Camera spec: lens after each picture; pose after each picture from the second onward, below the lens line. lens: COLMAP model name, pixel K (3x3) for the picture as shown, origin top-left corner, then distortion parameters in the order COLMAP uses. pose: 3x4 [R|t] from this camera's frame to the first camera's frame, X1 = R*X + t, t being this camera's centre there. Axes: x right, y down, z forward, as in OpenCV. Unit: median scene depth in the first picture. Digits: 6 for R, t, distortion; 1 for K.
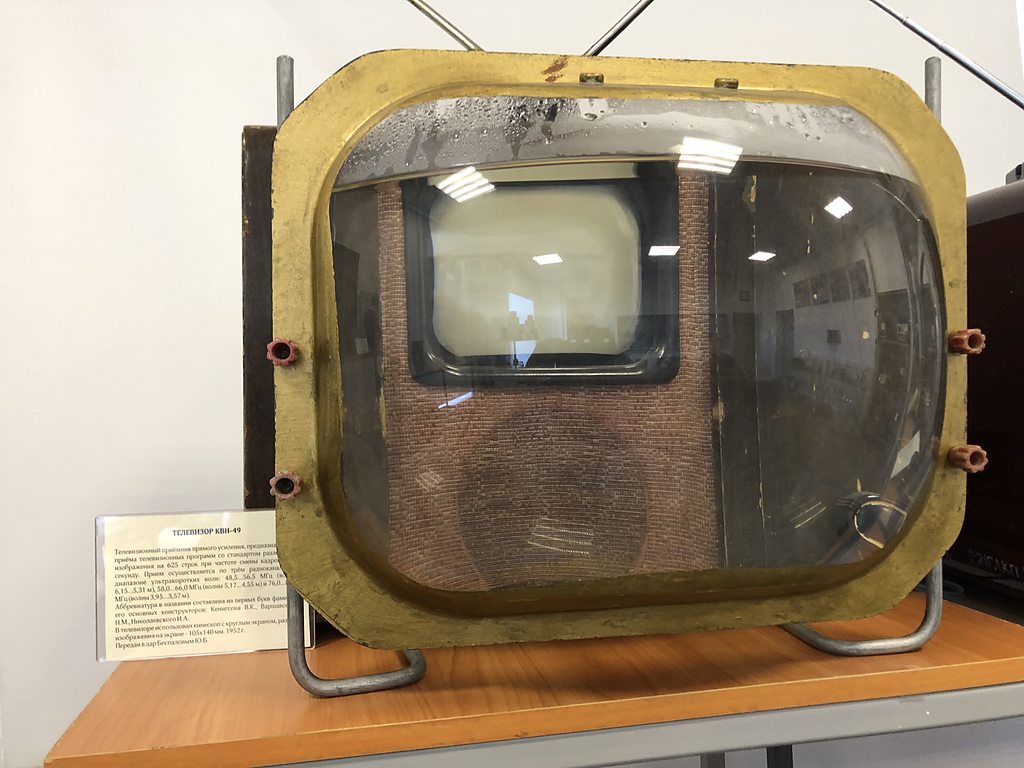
lens RADIAL K [[854.1, 0, 507.6], [0, 854.1, 377.2], [0, 0, 1]] dist [-0.003085, 0.015556]
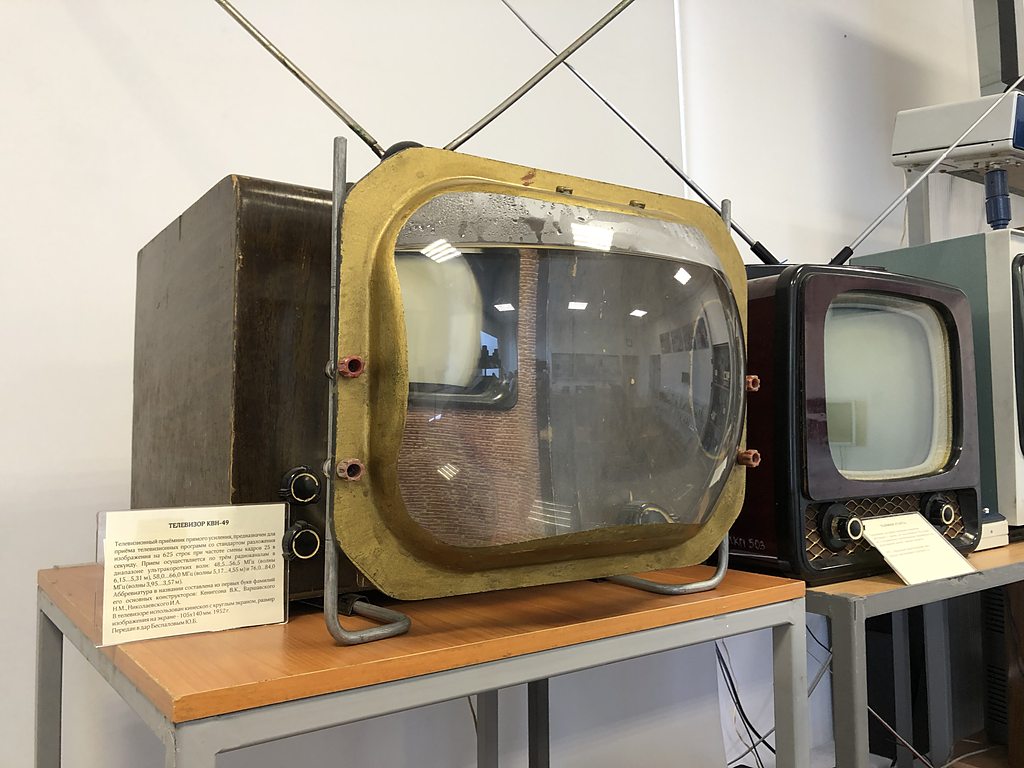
lens RADIAL K [[854.1, 0, 517.6], [0, 854.1, 378.9], [0, 0, 1]] dist [-0.003085, 0.015556]
pose [[0.907286, 0.044162, 0.418188, -0.478662], [-0.020135, 0.997892, -0.061698, 0.052920], [-0.420031, 0.047558, 0.906263, -0.228207]]
